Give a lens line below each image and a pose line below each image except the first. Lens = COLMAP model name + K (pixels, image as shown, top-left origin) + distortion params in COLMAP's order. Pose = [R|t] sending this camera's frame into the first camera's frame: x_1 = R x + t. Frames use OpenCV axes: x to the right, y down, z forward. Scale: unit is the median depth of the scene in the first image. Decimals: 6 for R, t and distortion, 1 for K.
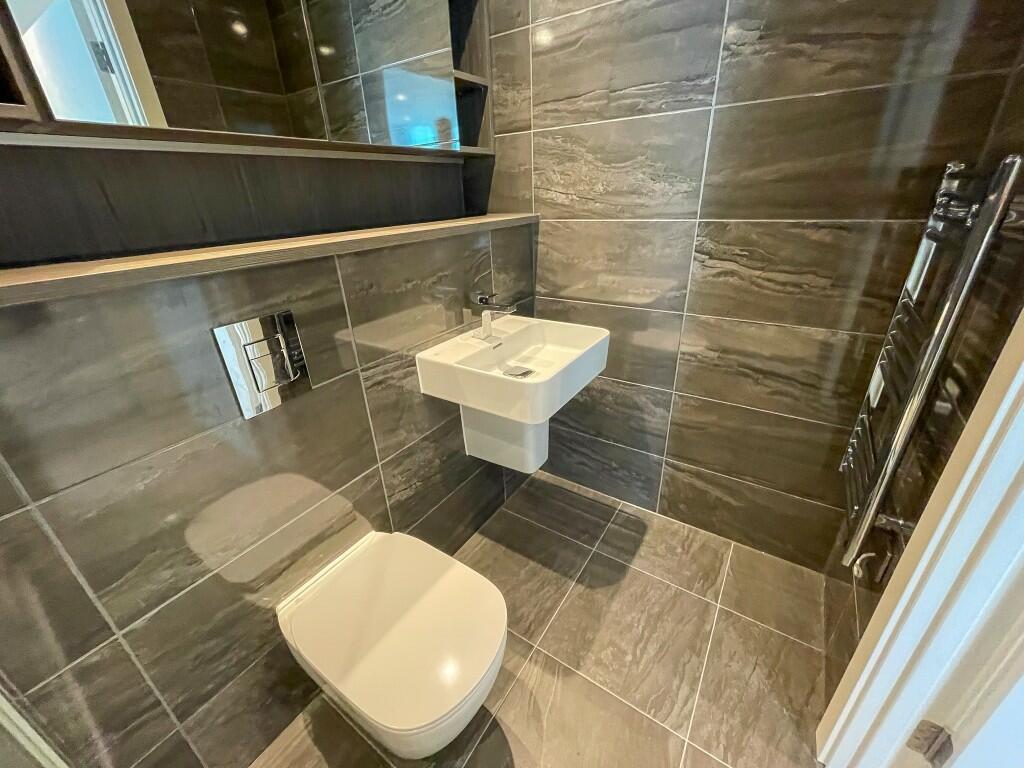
lens RADIAL K [[411.8, 0, 510.3], [0, 411.8, 382.2], [0, 0, 1]] dist [-0.001395, -0.000013]
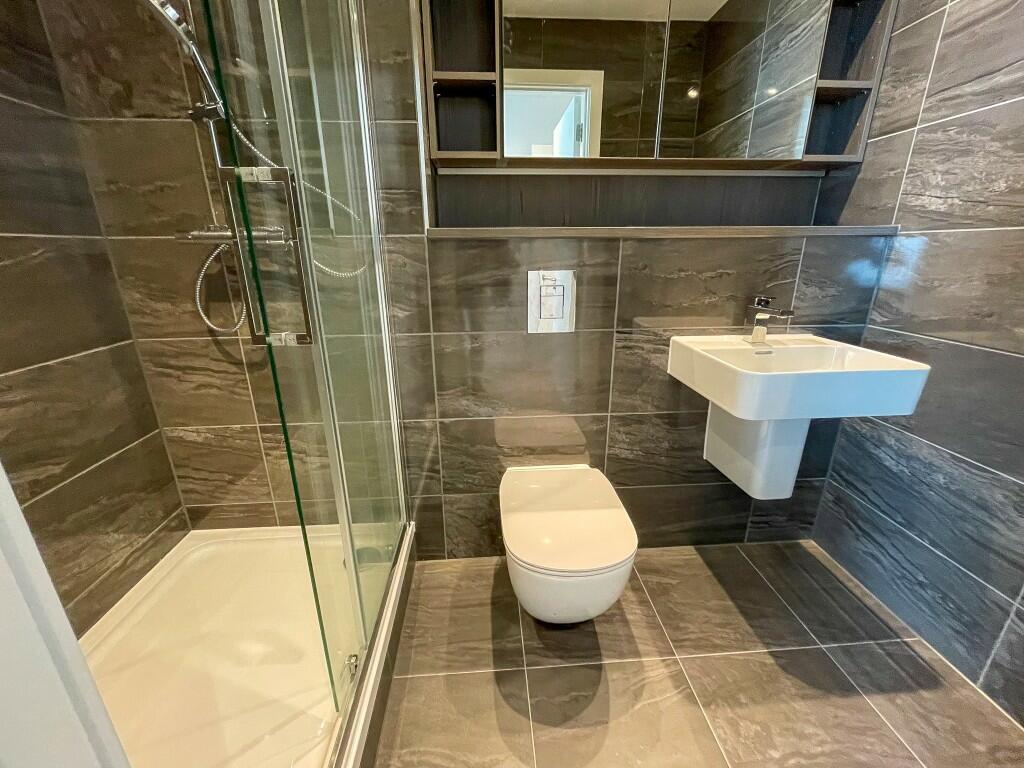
lens RADIAL K [[411.8, 0, 510.3], [0, 411.8, 382.2], [0, 0, 1]] dist [-0.001395, -0.000013]
pose [[0.612734, 0.277299, -0.740042, 0.313162], [-0.347608, 0.935538, 0.062744, 0.112663], [0.709737, 0.218799, 0.669627, -0.036389]]
